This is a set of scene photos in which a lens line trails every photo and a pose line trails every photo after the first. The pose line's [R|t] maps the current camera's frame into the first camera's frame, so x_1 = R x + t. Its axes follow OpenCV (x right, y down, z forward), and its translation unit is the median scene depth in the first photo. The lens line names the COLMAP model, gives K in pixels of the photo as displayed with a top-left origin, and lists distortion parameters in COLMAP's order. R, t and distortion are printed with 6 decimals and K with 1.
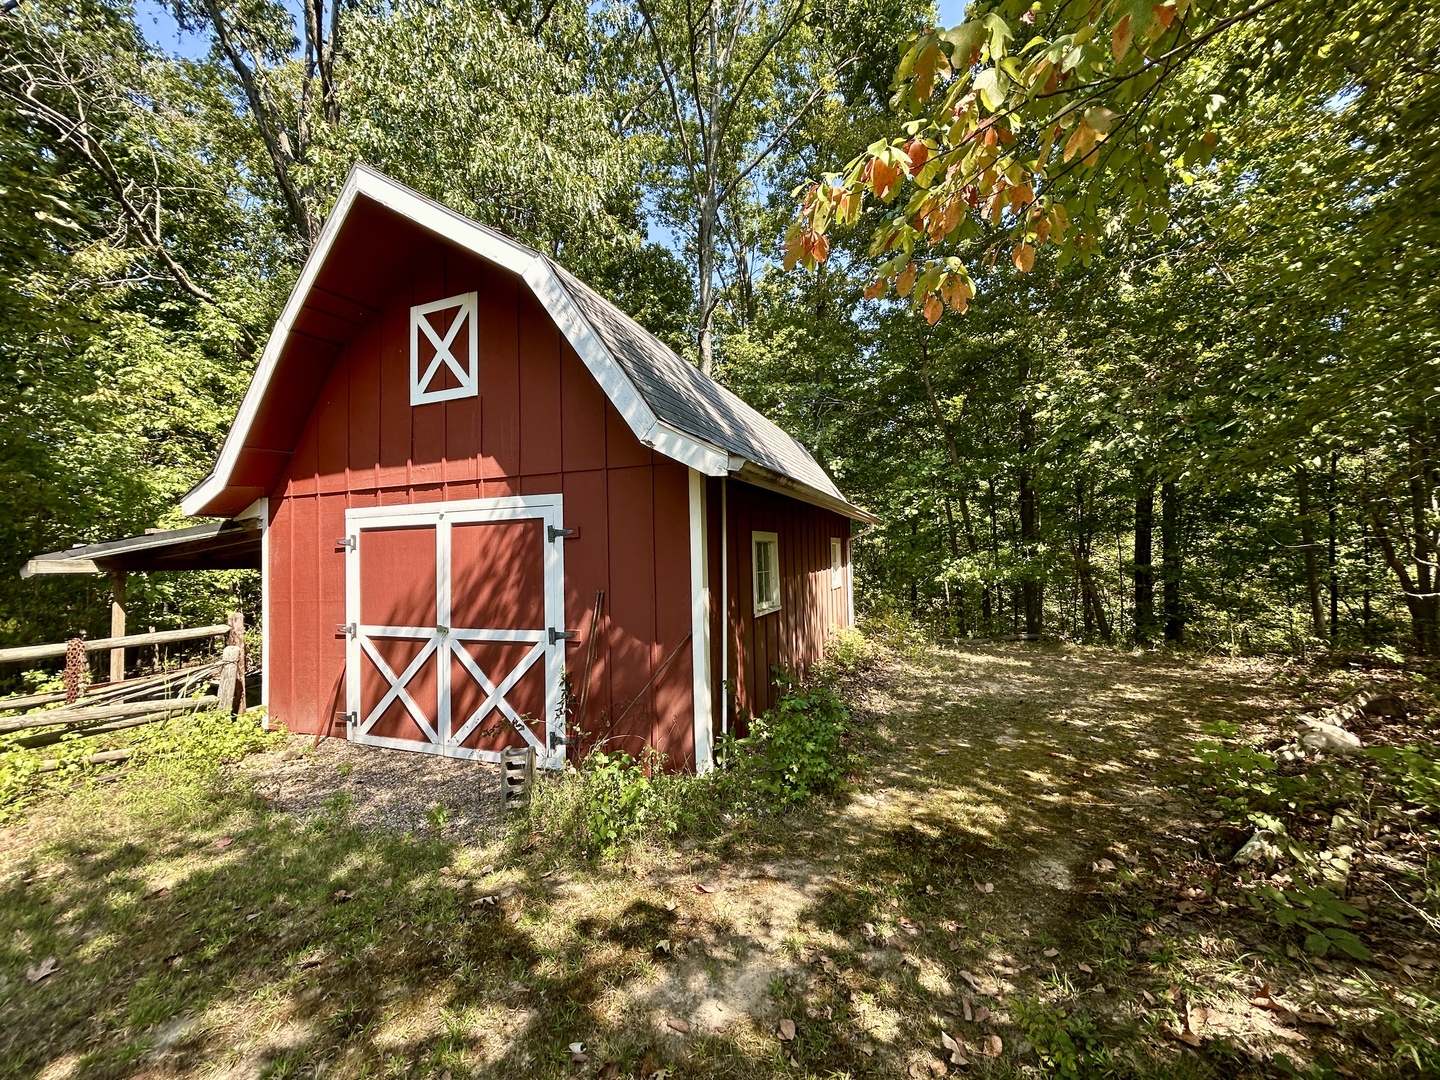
lens RADIAL K [[579.8, 0, 723.3], [0, 579.8, 541.8], [0, 0, 1]] dist [0.001456, 0.000157]
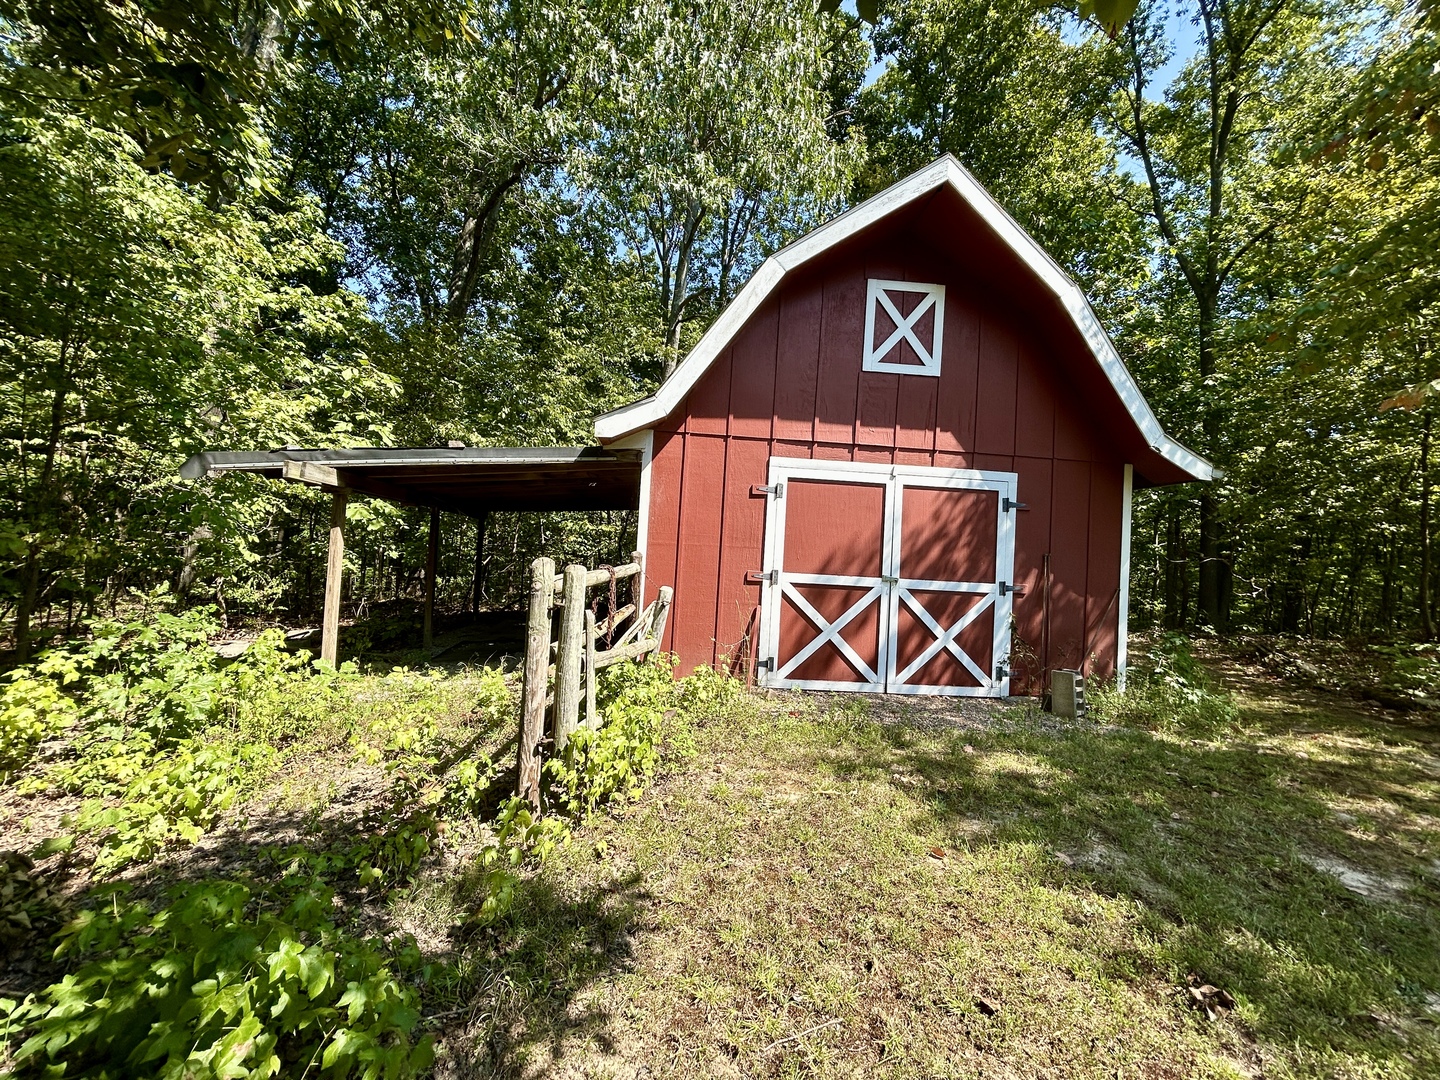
lens RADIAL K [[579.8, 0, 728.8], [0, 579.8, 537.1], [0, 0, 1]] dist [0.001456, 0.000157]
pose [[0.902427, 0.085476, 0.422279, -1.253992], [-0.089245, 0.995950, -0.010877, 0.111558], [-0.421498, -0.027871, 0.906401, 0.131769]]
